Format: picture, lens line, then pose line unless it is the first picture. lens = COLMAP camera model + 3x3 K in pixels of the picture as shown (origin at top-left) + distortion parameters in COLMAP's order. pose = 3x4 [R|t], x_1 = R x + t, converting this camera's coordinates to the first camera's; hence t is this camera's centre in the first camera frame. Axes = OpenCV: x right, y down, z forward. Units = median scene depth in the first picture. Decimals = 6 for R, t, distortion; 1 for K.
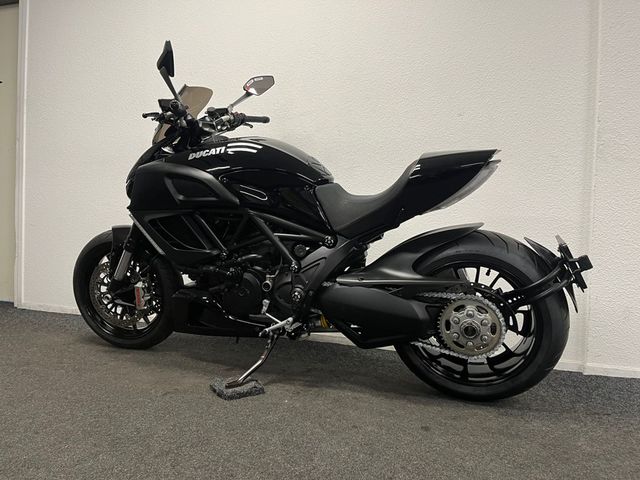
lens RADIAL K [[482.4, 0, 323.0], [0, 482.4, 237.5], [0, 0, 1]] dist [0.059759, -0.032994]
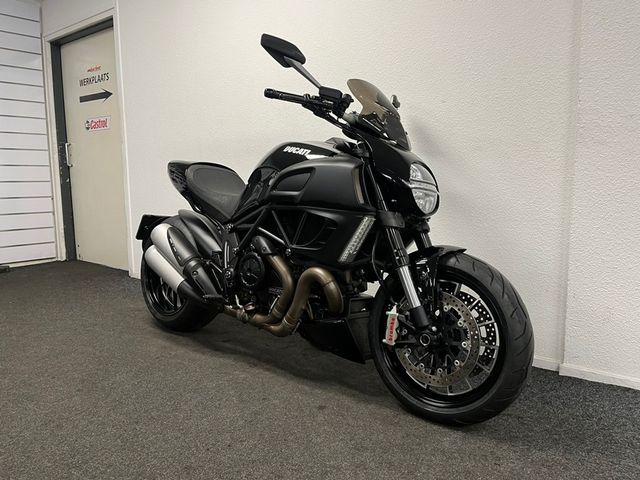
lens RADIAL K [[500.7, 0, 317.4], [0, 500.7, 239.4], [0, 0, 1]] dist [0.065803, -0.000273]
pose [[0.934607, 0.007032, -0.355612, 0.514373], [0.025161, 0.995993, 0.085823, -0.089426], [0.354790, -0.089159, 0.930685, -0.068734]]
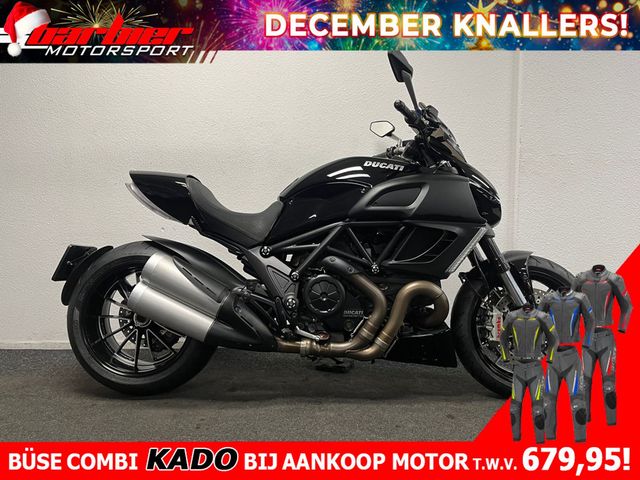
lens RADIAL K [[482.4, 0, 321.0], [0, 482.4, 241.1], [0, 0, 1]] dist [0.059759, -0.032994]
pose [[0.944233, -0.057123, 0.324285, -0.364564], [0.041692, 0.997652, 0.054342, -0.089448], [-0.326627, -0.037792, 0.944397, 0.003736]]
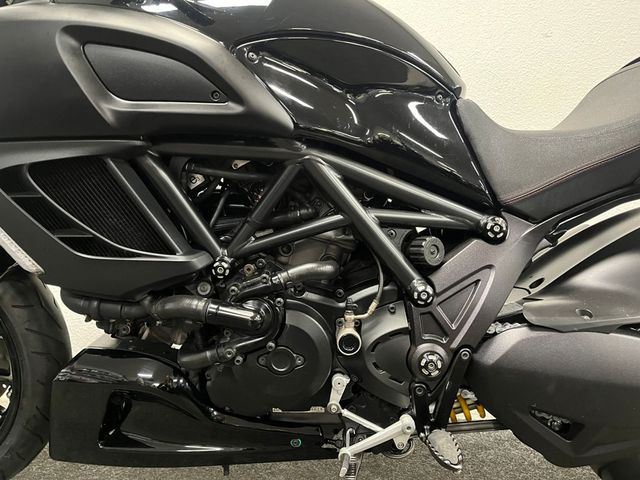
lens RADIAL K [[509.2, 0, 321.1], [0, 509.2, 237.8], [0, 0, 1]] dist [0.026074, -0.004712]
pose [[0.940720, -0.012317, 0.338960, -0.278476], [0.016839, 0.999804, -0.010402, 0.018879], [-0.338765, 0.015493, 0.940743, 0.613631]]
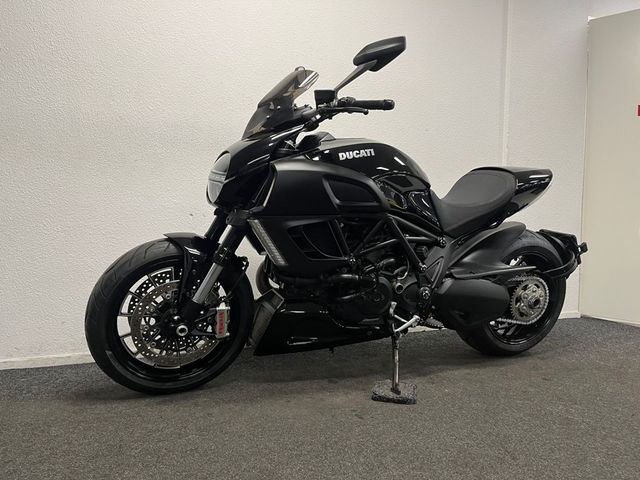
lens RADIAL K [[482.4, 0, 323.4], [0, 482.4, 236.8], [0, 0, 1]] dist [0.059759, -0.032994]
pose [[0.739994, -0.046297, 0.671018, -0.918896], [0.024669, 0.998825, 0.041709, -0.055149], [-0.672161, -0.014311, 0.740267, 0.350685]]
